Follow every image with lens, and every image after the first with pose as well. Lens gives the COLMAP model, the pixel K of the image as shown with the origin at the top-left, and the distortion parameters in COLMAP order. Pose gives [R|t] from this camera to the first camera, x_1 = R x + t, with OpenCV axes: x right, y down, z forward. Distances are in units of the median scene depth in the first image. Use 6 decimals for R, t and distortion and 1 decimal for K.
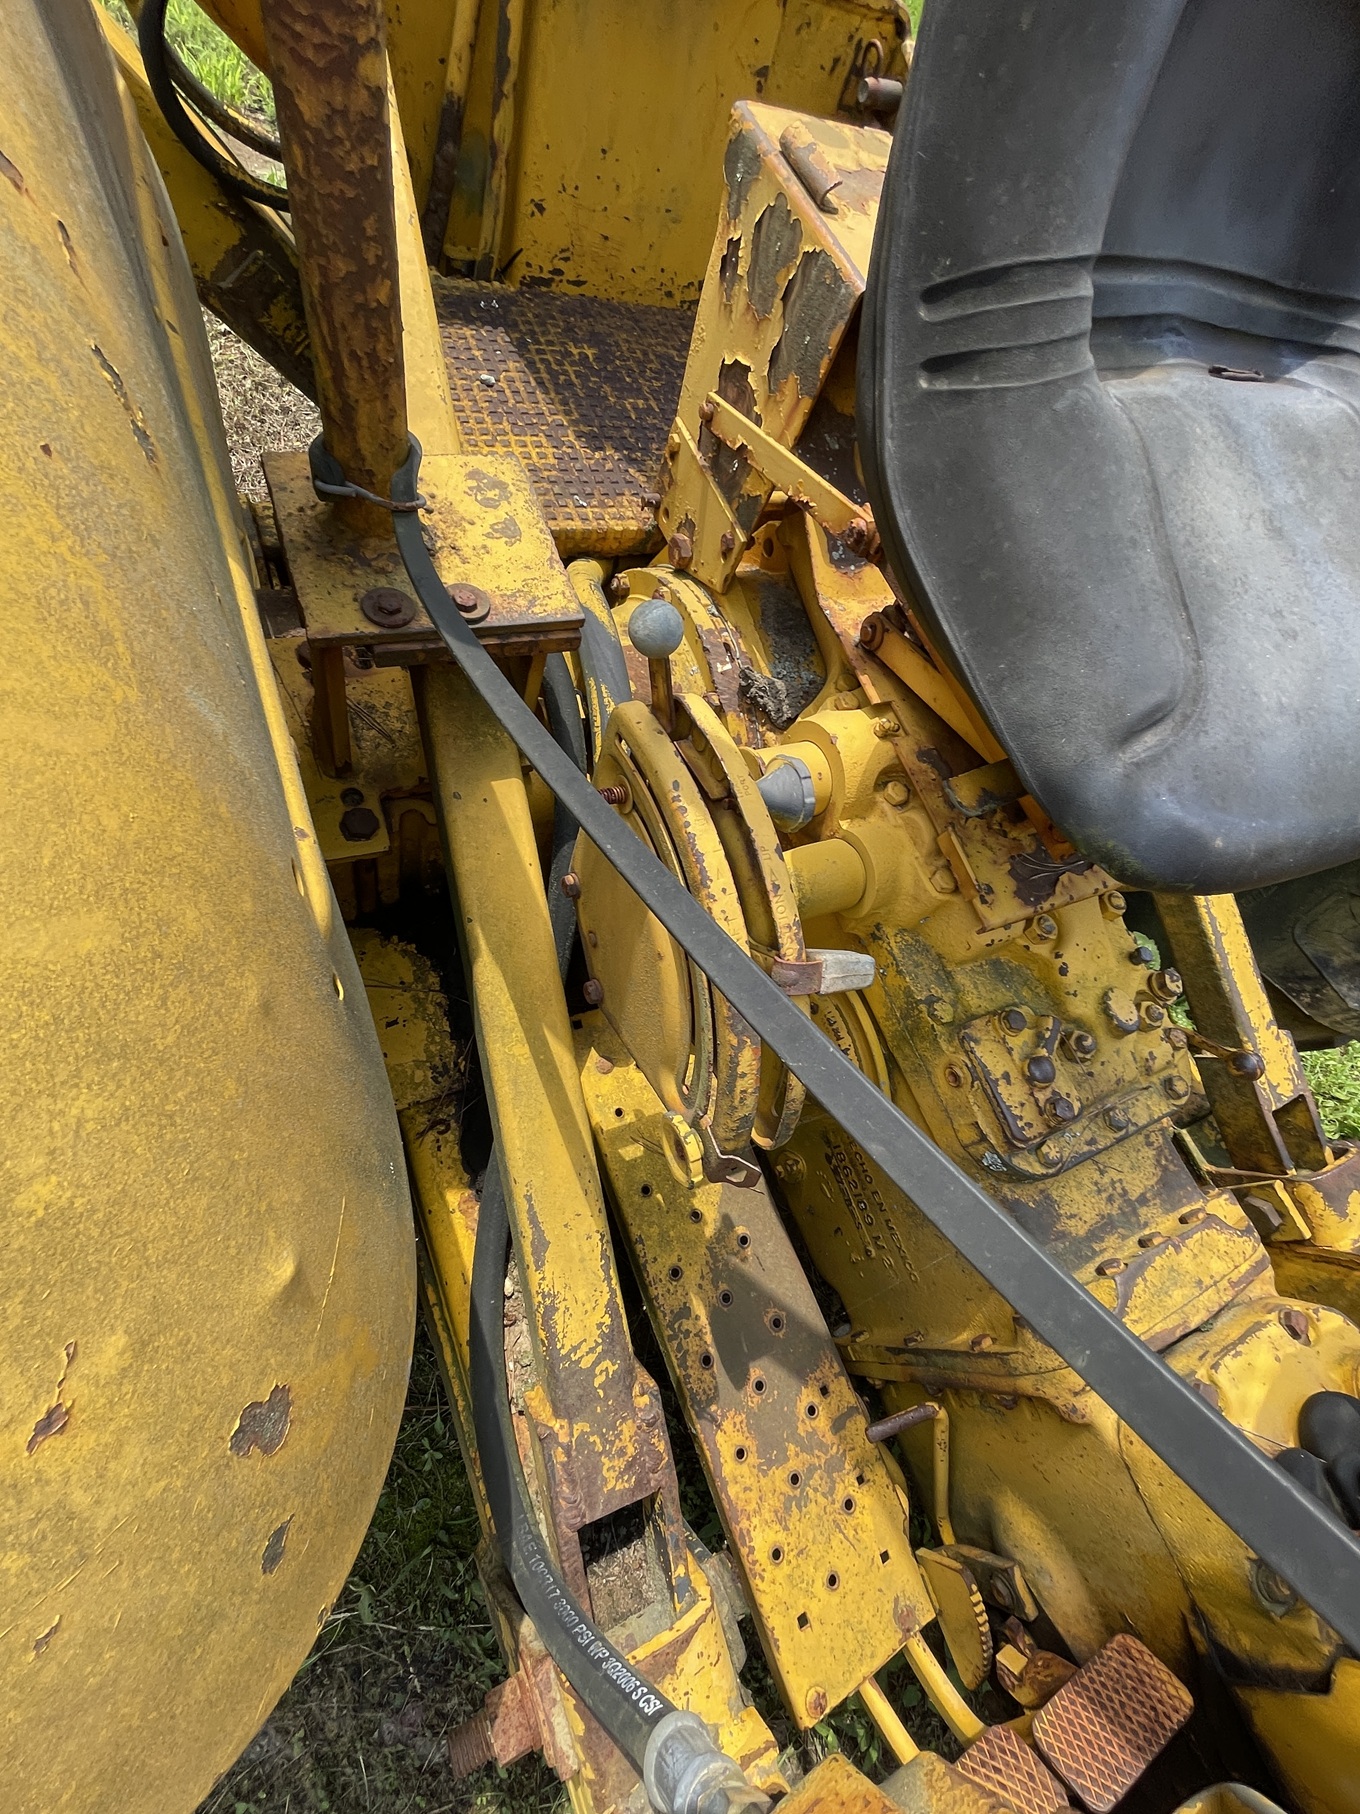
lens RADIAL K [[802.9, 0, 680.0], [0, 802.9, 907.0], [0, 0, 1]] dist [-0.001266, -0.000488]
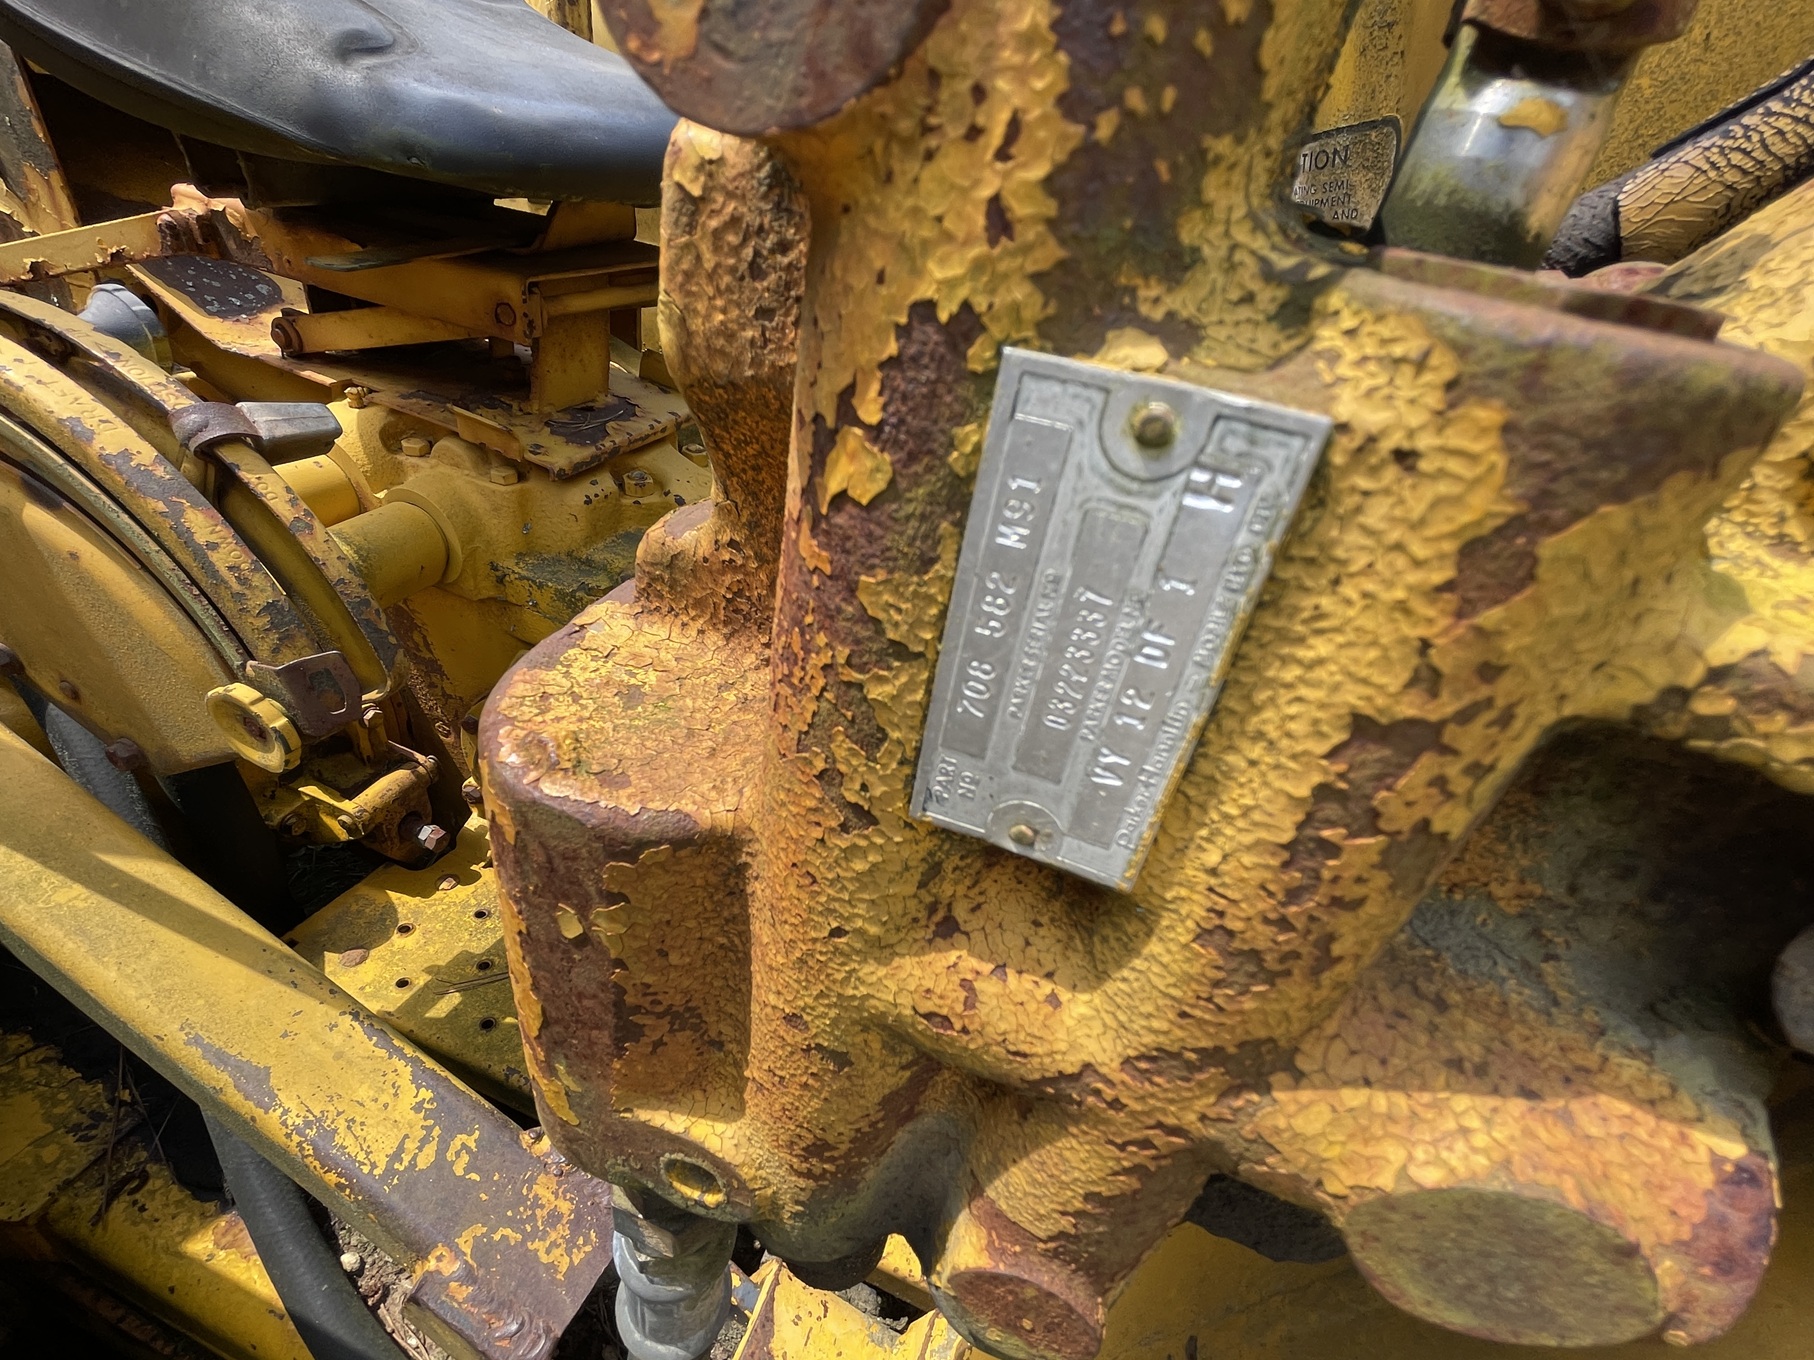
lens RADIAL K [[802.9, 0, 907.0], [0, 802.9, 680.0], [0, 0, 1]] dist [-0.001266, -0.000488]
pose [[0.678427, -0.559982, 0.475560, 0.065549], [0.666388, 0.741573, -0.077439, 0.573240], [-0.309298, 0.369444, 0.876268, 0.107485]]
